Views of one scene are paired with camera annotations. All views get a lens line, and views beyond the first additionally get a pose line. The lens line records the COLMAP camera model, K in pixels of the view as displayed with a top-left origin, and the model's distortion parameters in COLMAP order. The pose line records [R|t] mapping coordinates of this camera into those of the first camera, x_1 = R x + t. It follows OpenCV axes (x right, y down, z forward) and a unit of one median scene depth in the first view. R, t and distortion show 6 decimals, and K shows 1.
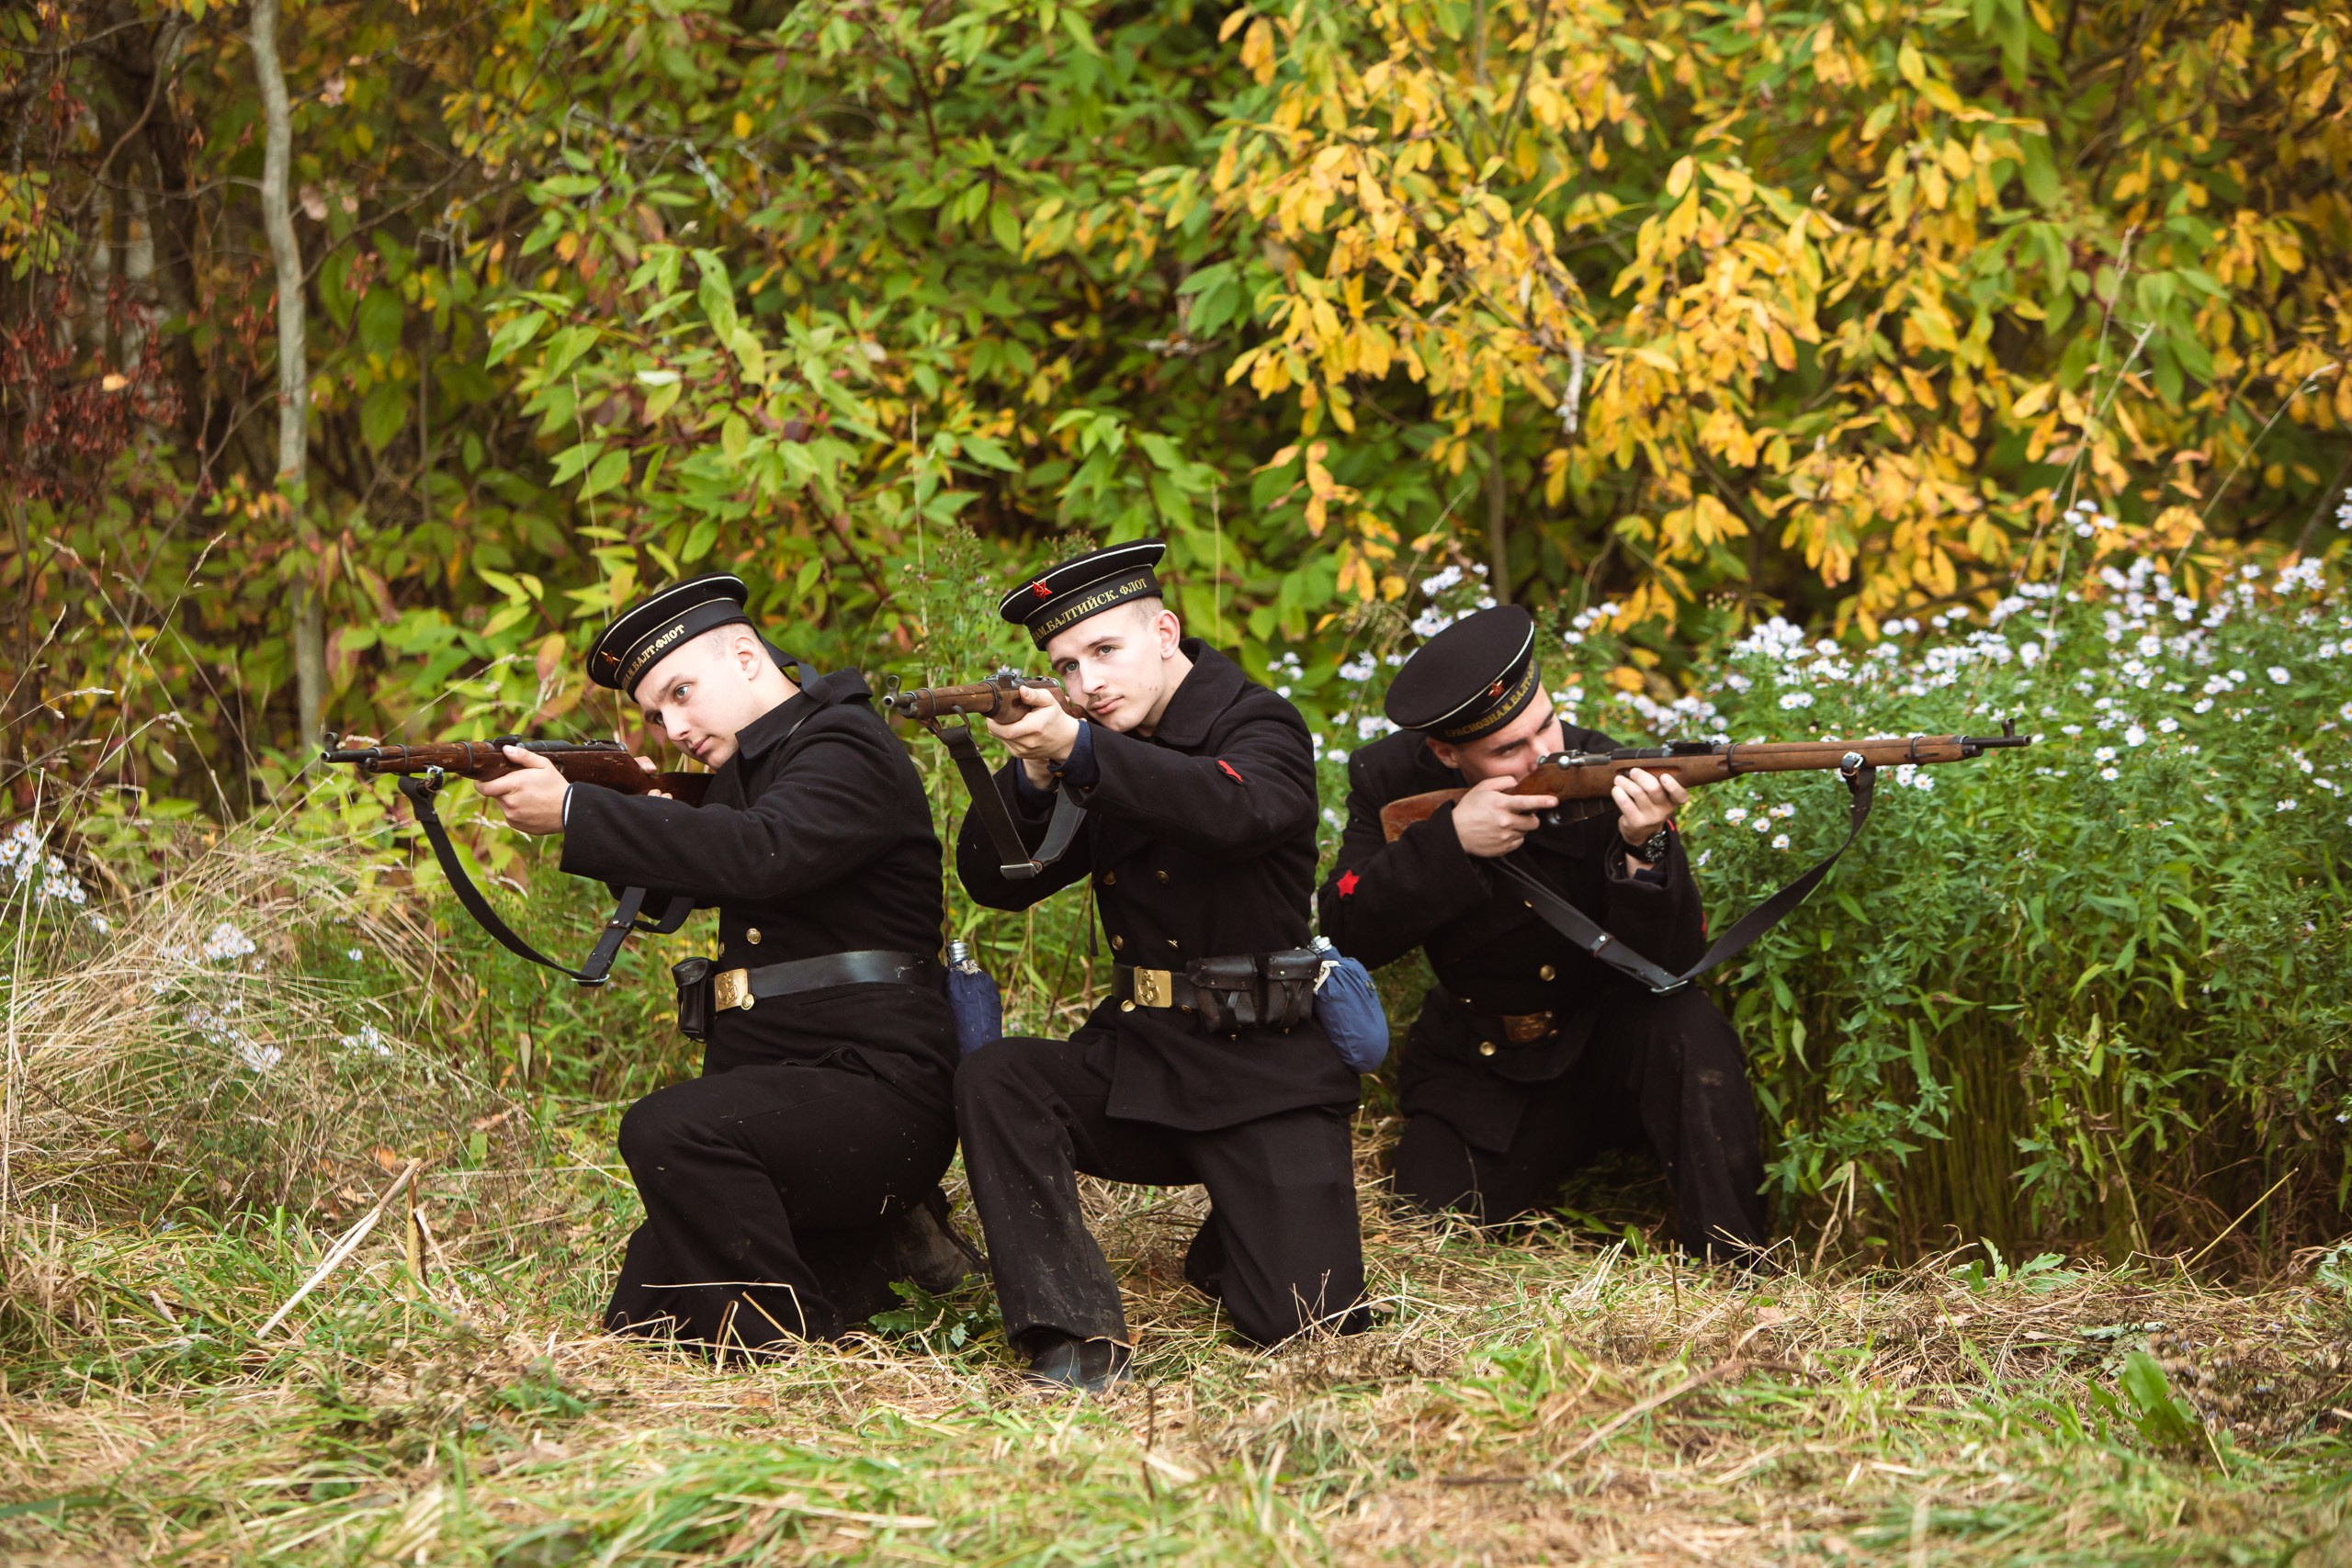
lens RADIAL K [[7743.2, 0, 1176.0], [0, 7743.2, 784.0], [0, 0, 1]] dist [-0.057477, 0.293063]
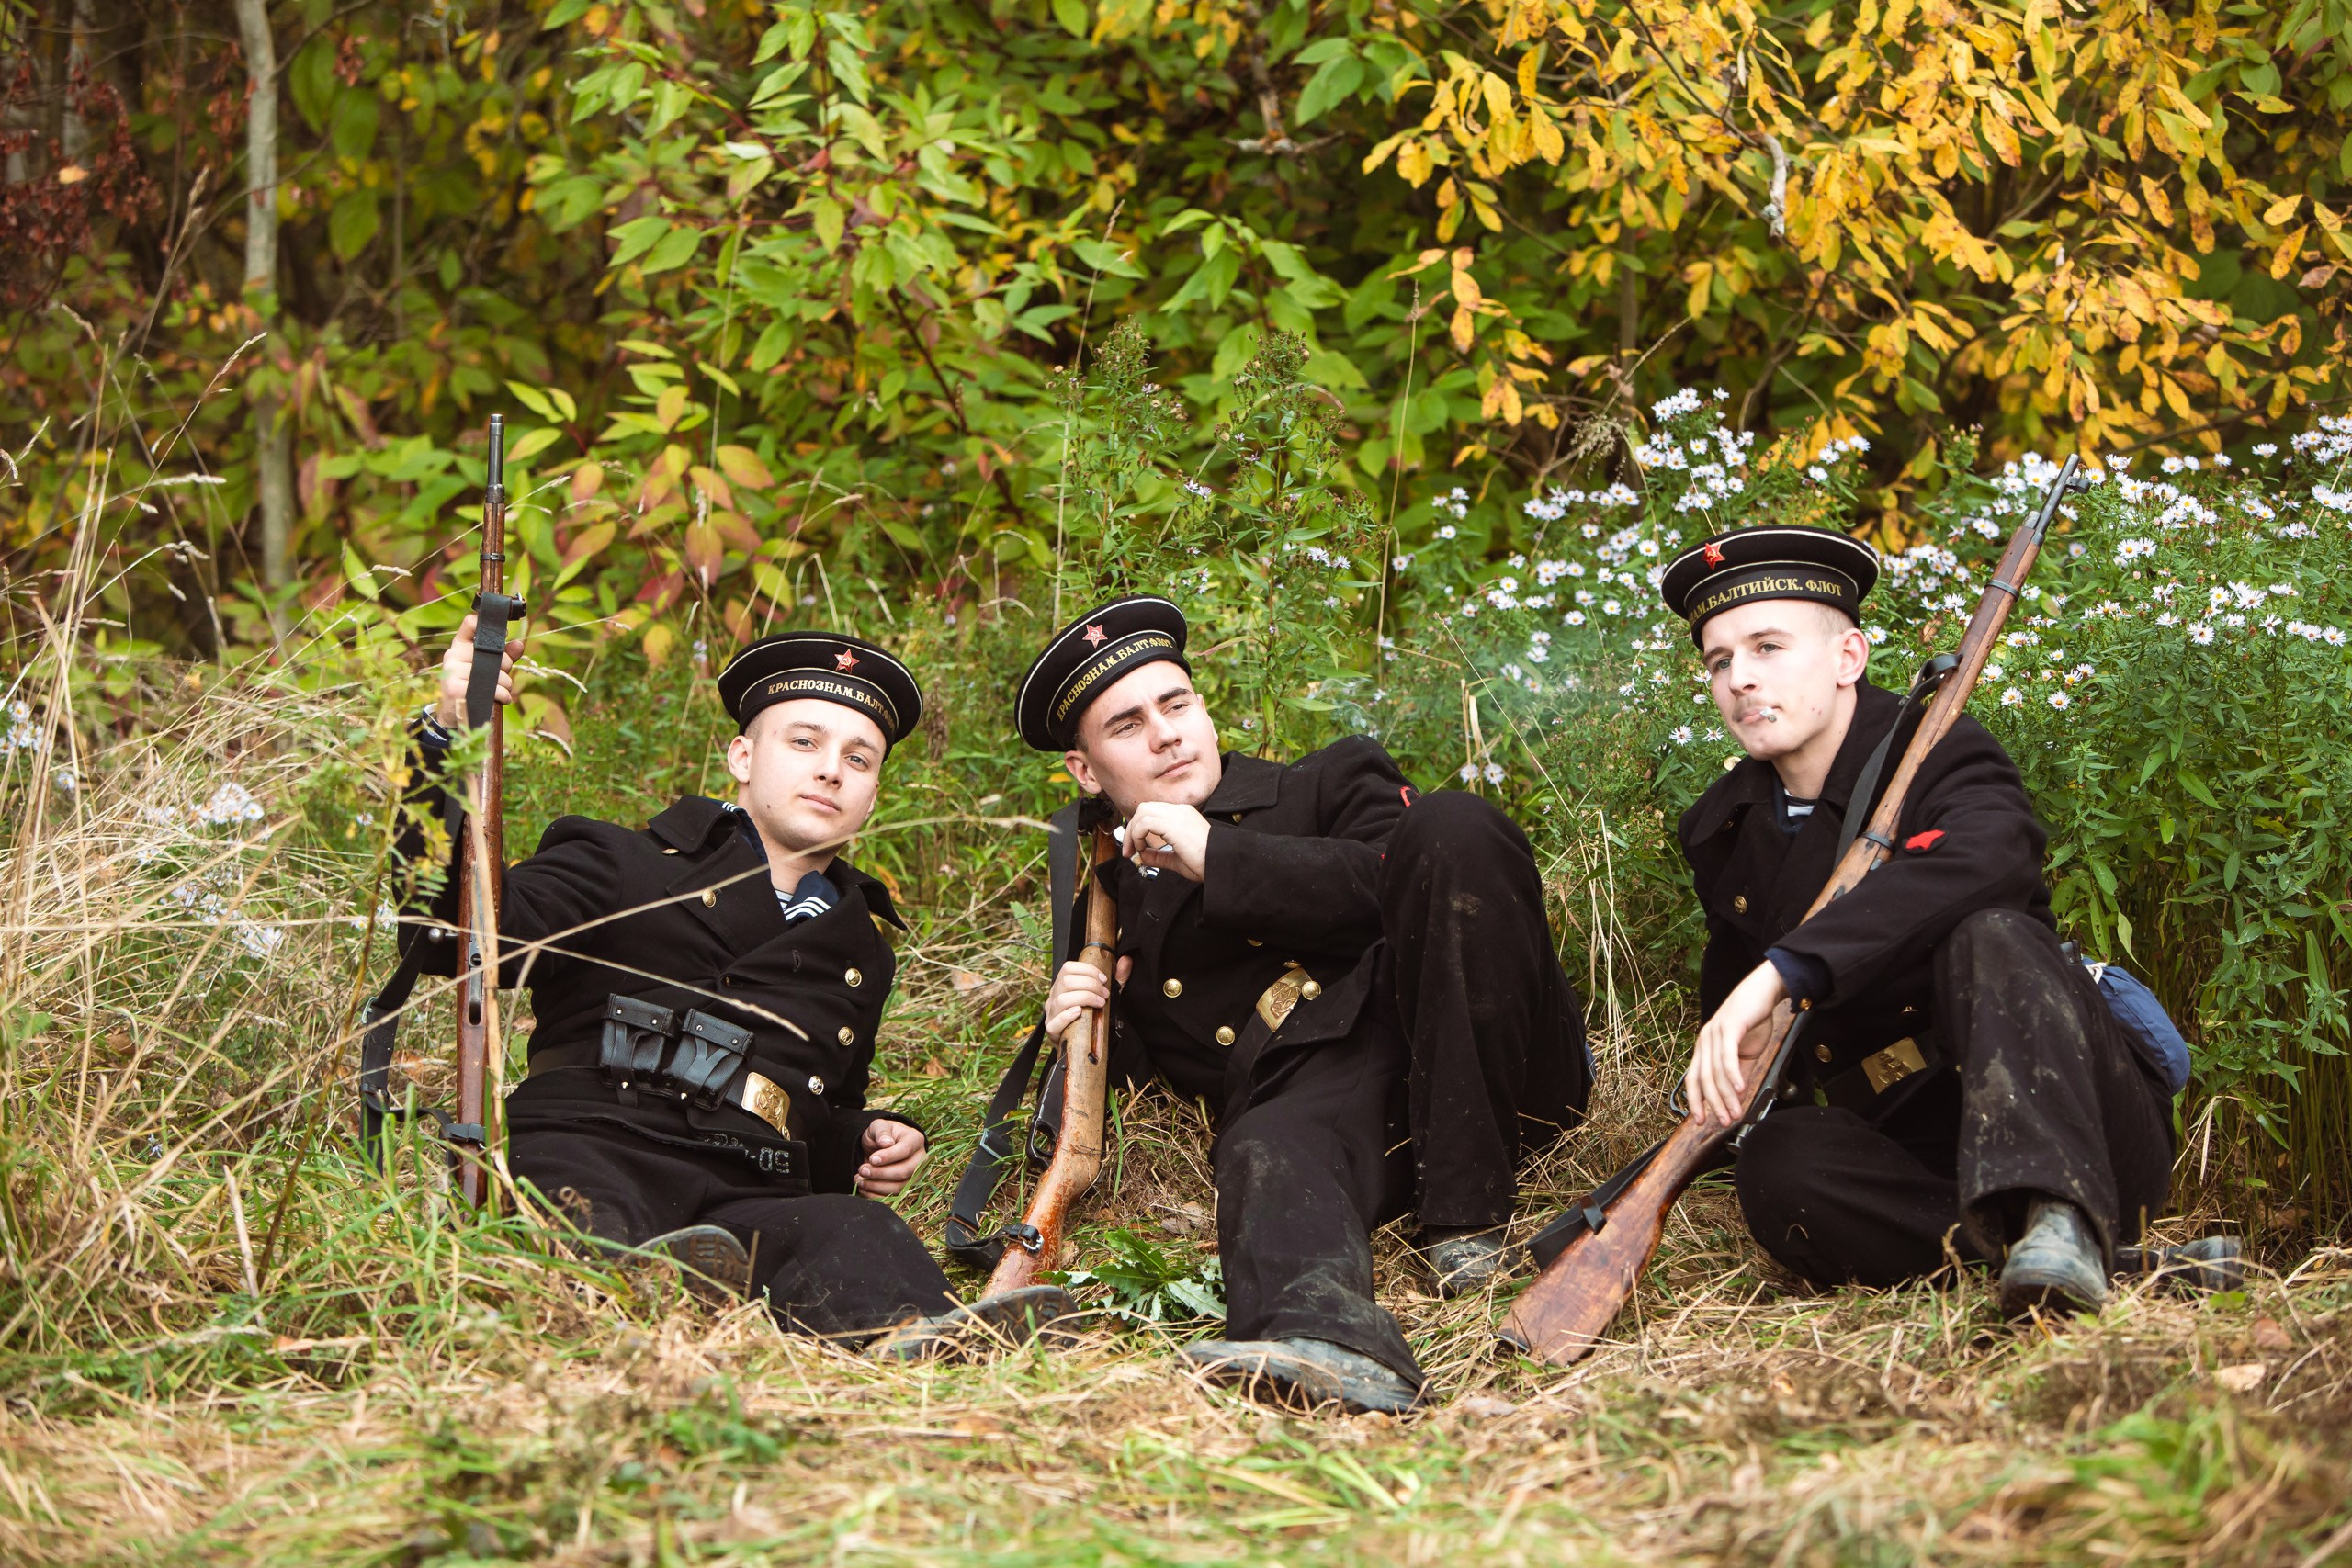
lens RADIAL K [[6982.4, 0, 1176.0], [0, 6982.4, 784.0], [0, 0, 1]] dist [-0.163651, 1.425465]
pose [[0.999385, 0.012510, 0.032755, -0.045153], [-0.013130, 0.999737, 0.018776, 0.002505], [-0.032511, -0.019195, 0.999287, 0.244335]]
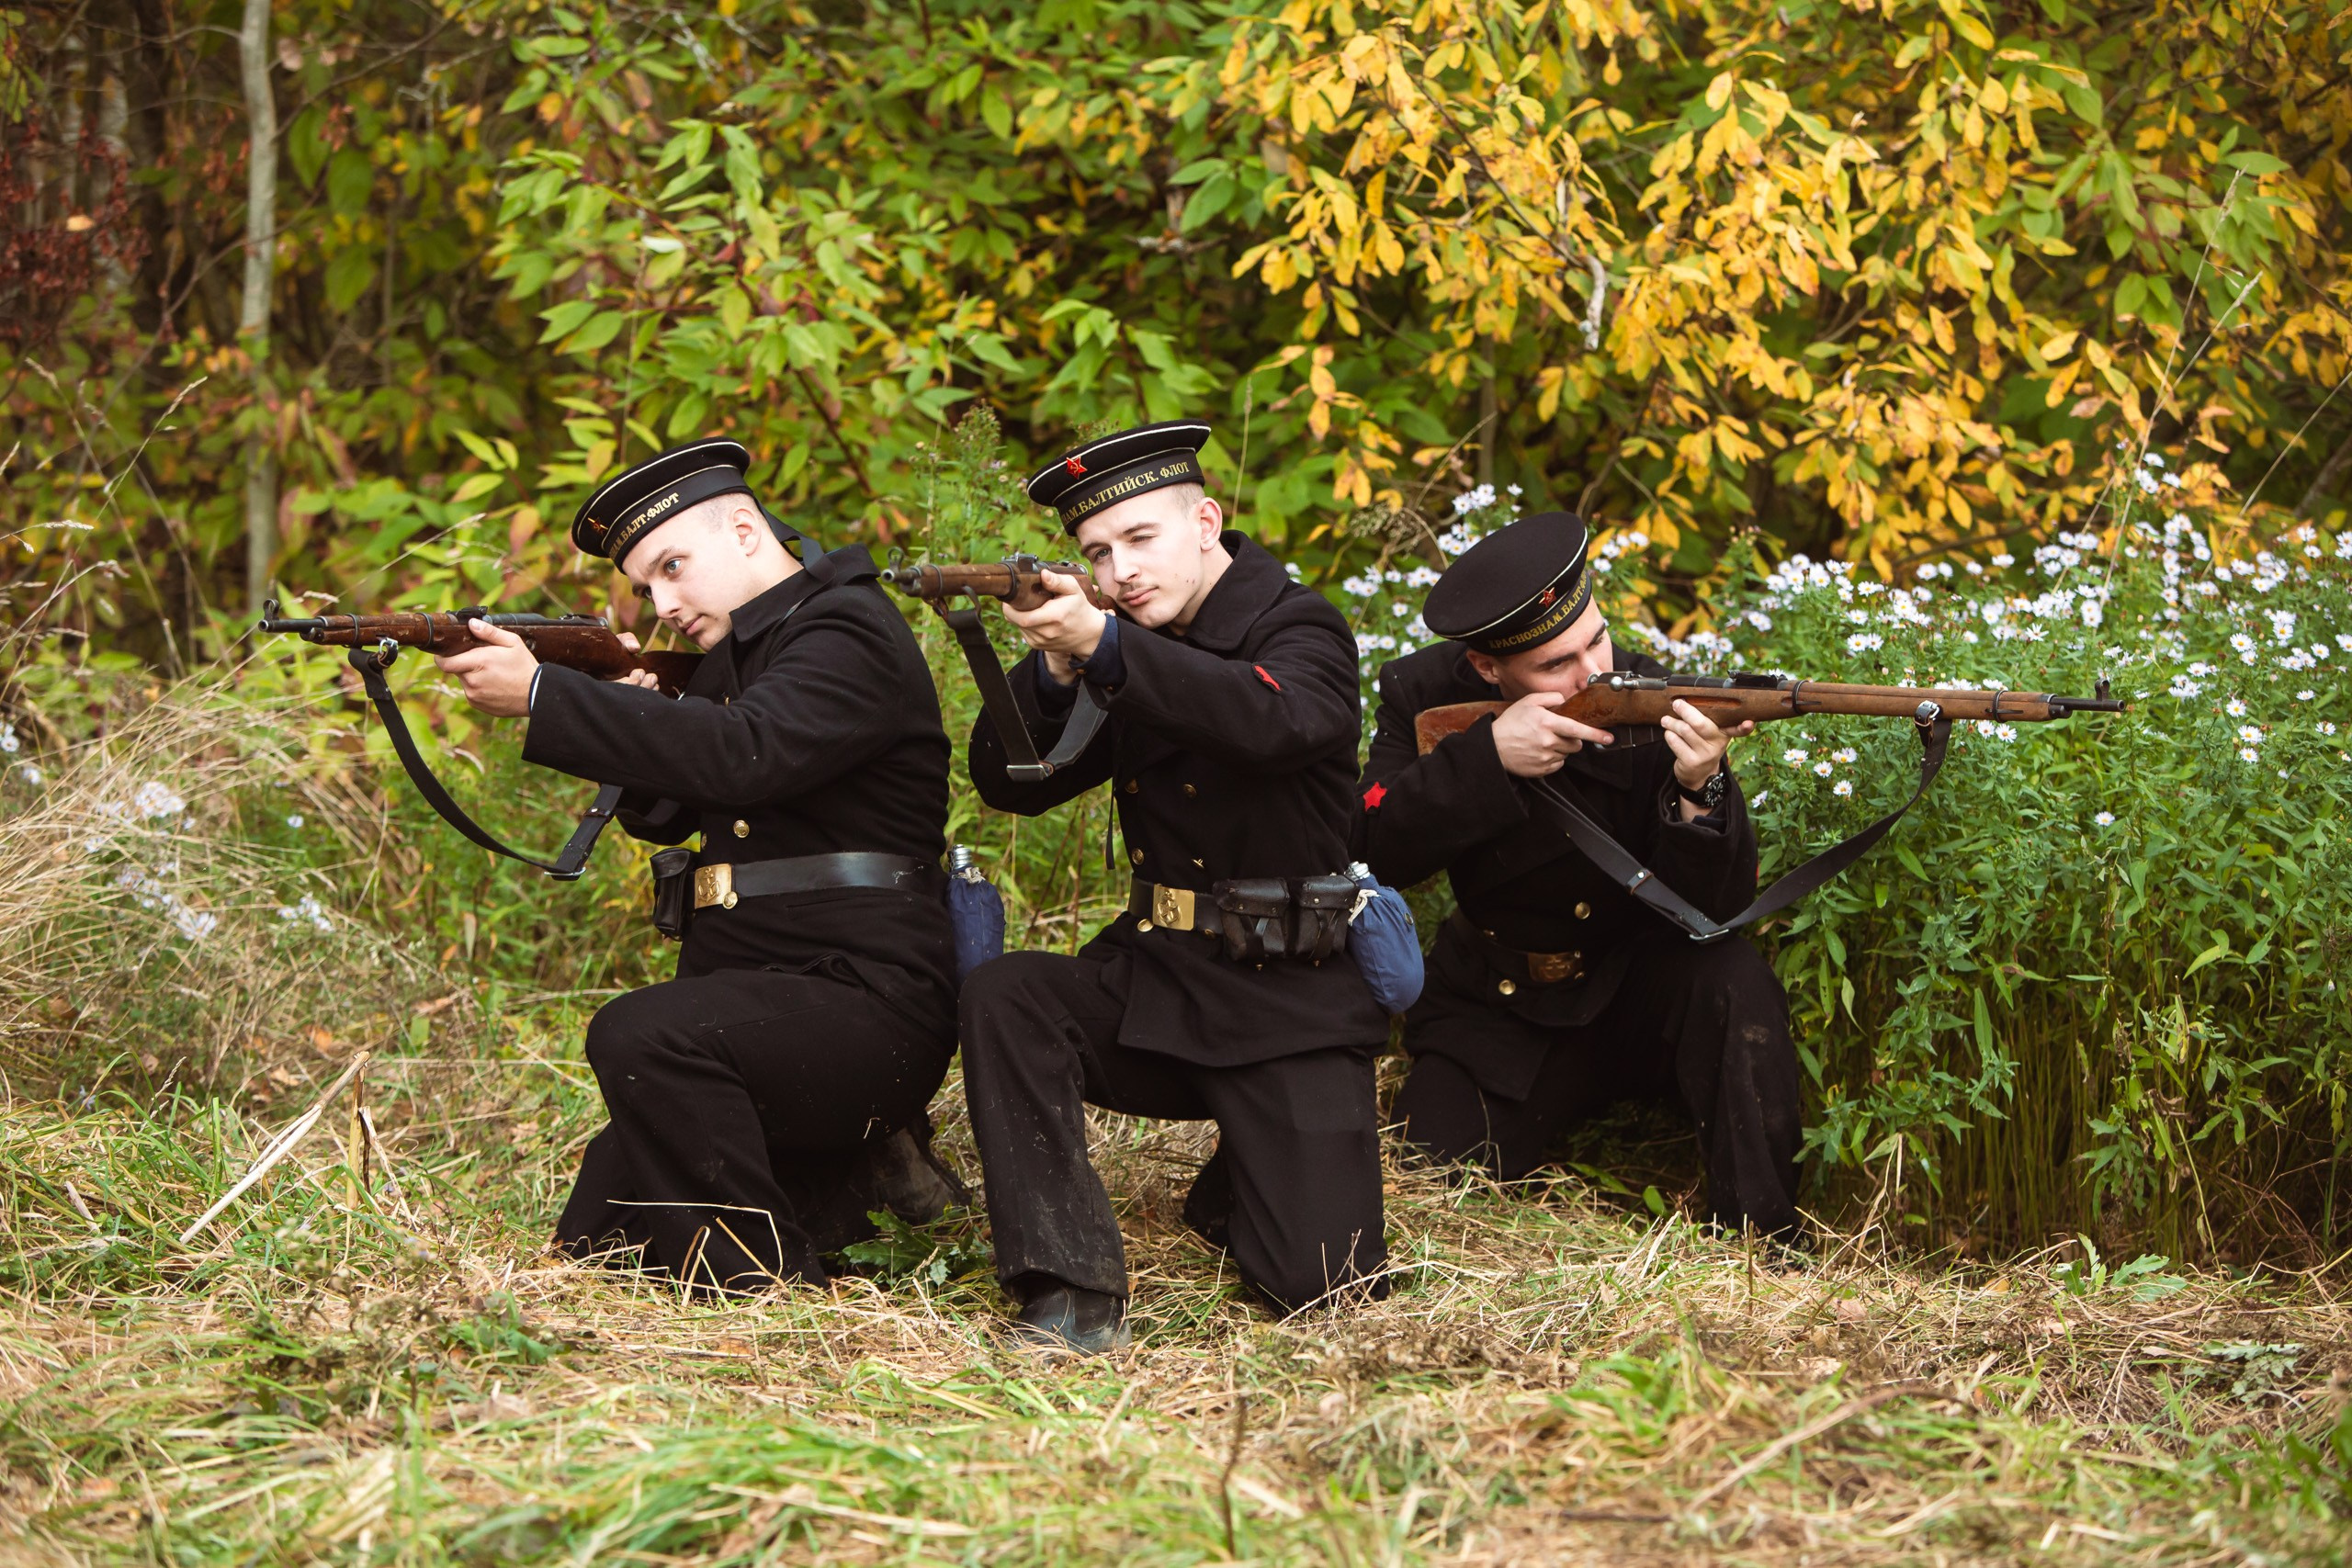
lens RADIAL K [[6982.4, 0, 1176.0], [0, 6982.4, 784.0], [0, 0, 1]] dist [-0.163651, 1.425465]
pose [[0.998213, 0.054941, 0.023485, -0.019920], [-0.055216, 0.998411, 0.011234, 0.001903], [-0.022831, -0.012511, 0.999661, 0.148821]]
